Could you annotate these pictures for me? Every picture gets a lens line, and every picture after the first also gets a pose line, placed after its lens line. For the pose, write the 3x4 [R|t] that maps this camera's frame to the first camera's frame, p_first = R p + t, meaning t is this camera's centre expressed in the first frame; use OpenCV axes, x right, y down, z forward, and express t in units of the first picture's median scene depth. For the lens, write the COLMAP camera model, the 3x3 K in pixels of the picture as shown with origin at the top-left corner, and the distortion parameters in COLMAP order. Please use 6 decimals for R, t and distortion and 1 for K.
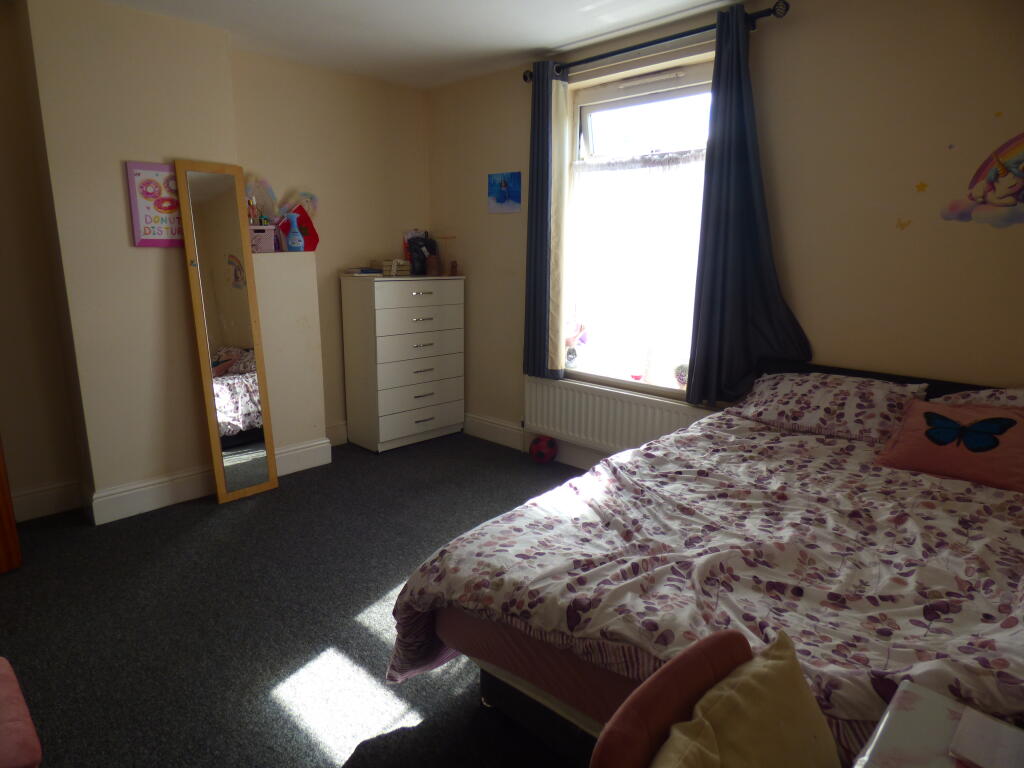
lens RADIAL K [[613.6, 0, 511.5], [0, 613.6, 388.6], [0, 0, 1]] dist [0.005188, -0.000398]
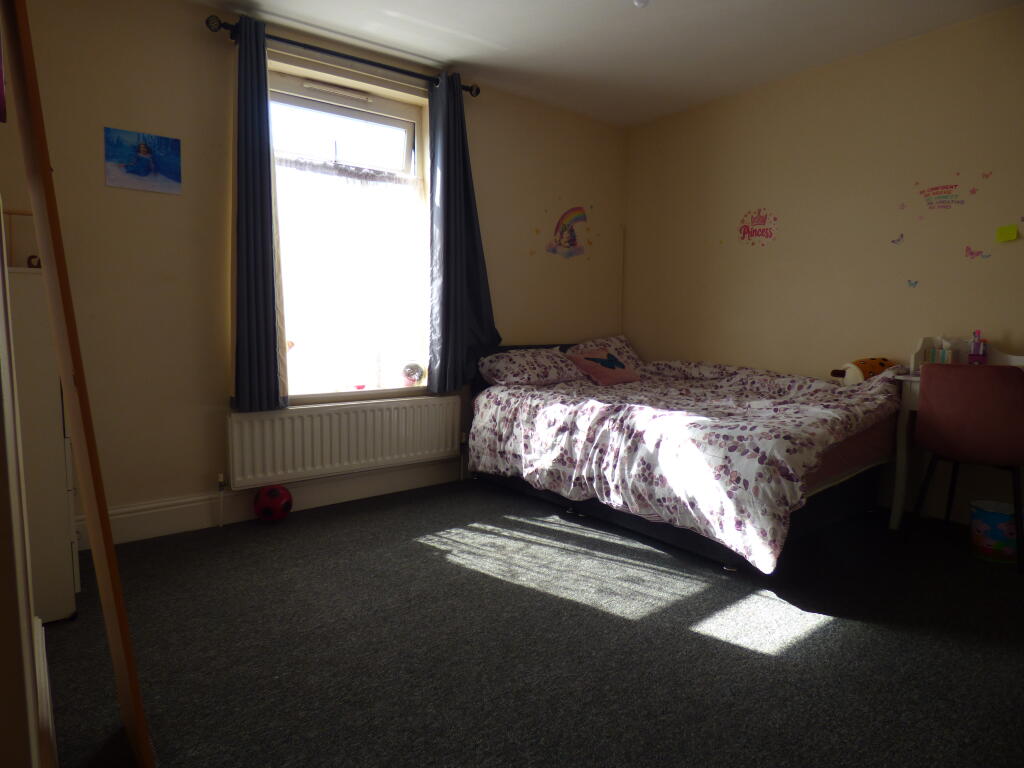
lens RADIAL K [[613.6, 0, 510.5], [0, 613.6, 378.7], [0, 0, 1]] dist [0.005188, -0.000398]
pose [[0.151458, -0.114793, 0.981775, -0.780648], [0.209613, 0.974374, 0.081590, -0.065823], [-0.965983, 0.193436, 0.171639, 0.645740]]
